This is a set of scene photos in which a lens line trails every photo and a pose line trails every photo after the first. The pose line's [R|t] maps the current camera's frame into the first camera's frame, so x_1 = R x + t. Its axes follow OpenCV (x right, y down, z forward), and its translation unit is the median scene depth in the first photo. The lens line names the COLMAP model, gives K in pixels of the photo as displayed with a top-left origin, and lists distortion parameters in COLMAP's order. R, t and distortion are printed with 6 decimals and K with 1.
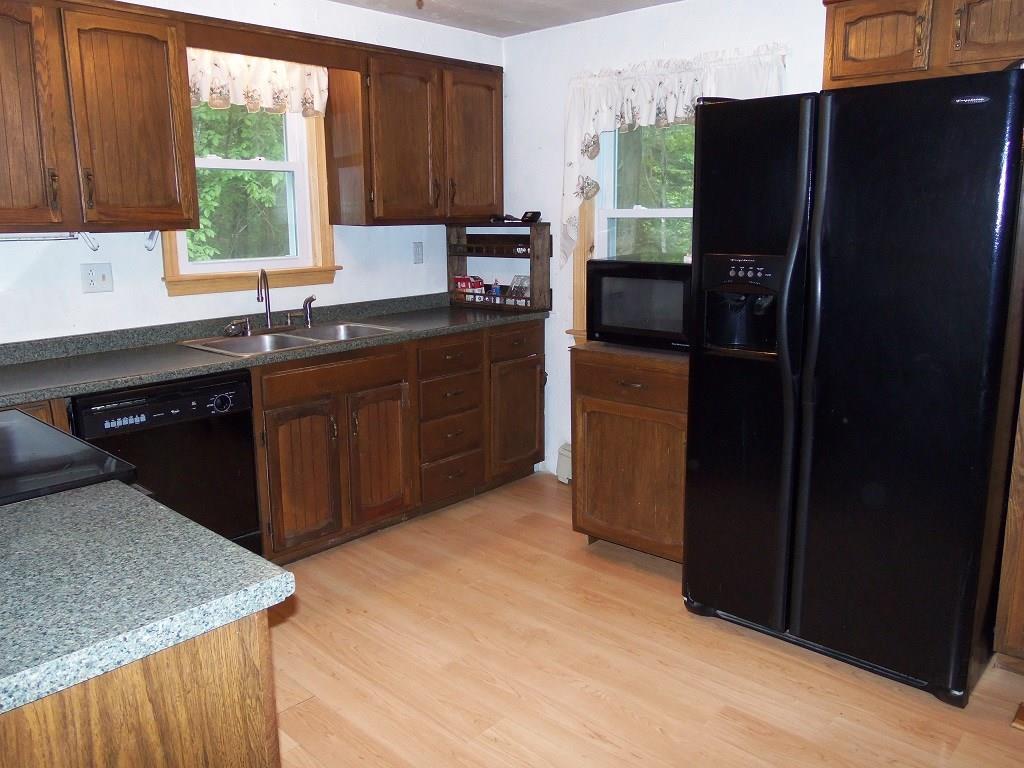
lens RADIAL K [[801.2, 0, 515.9], [0, 801.2, 382.9], [0, 0, 1]] dist [-0.052731, 0.026501]
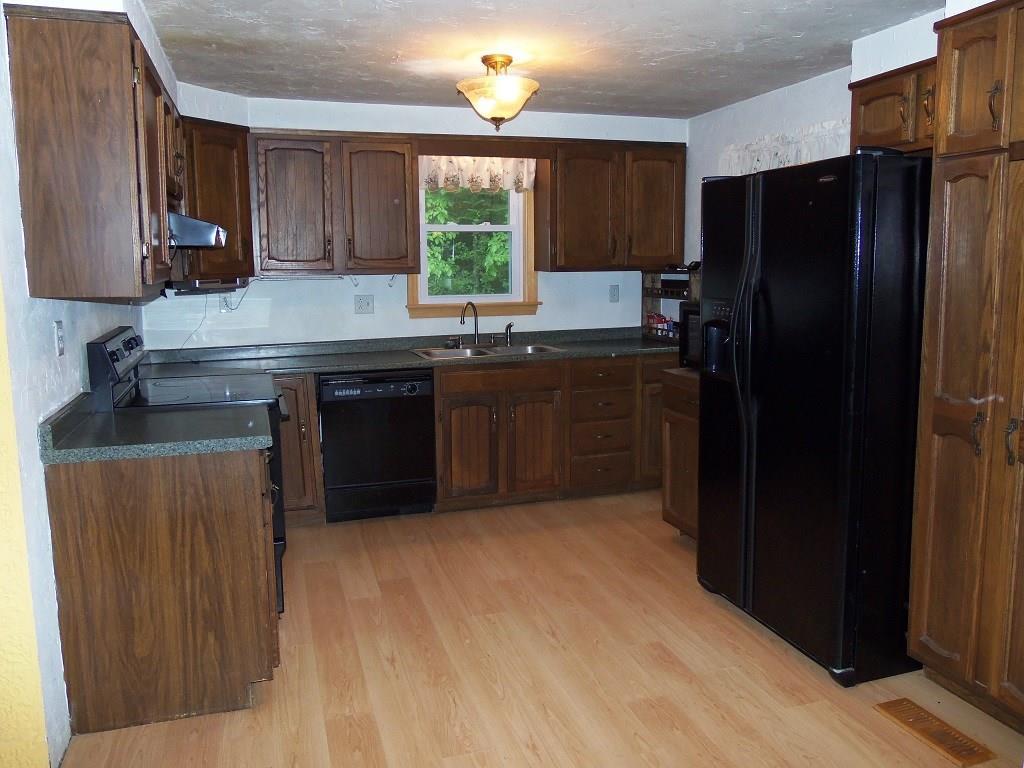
lens RADIAL K [[801.2, 0, 508.8], [0, 801.2, 380.6], [0, 0, 1]] dist [-0.052731, 0.026501]
pose [[0.868699, 0.071958, -0.490086, 0.432804], [-0.098275, 0.994761, -0.028139, 0.028182], [0.485494, 0.072608, 0.871220, -0.189152]]
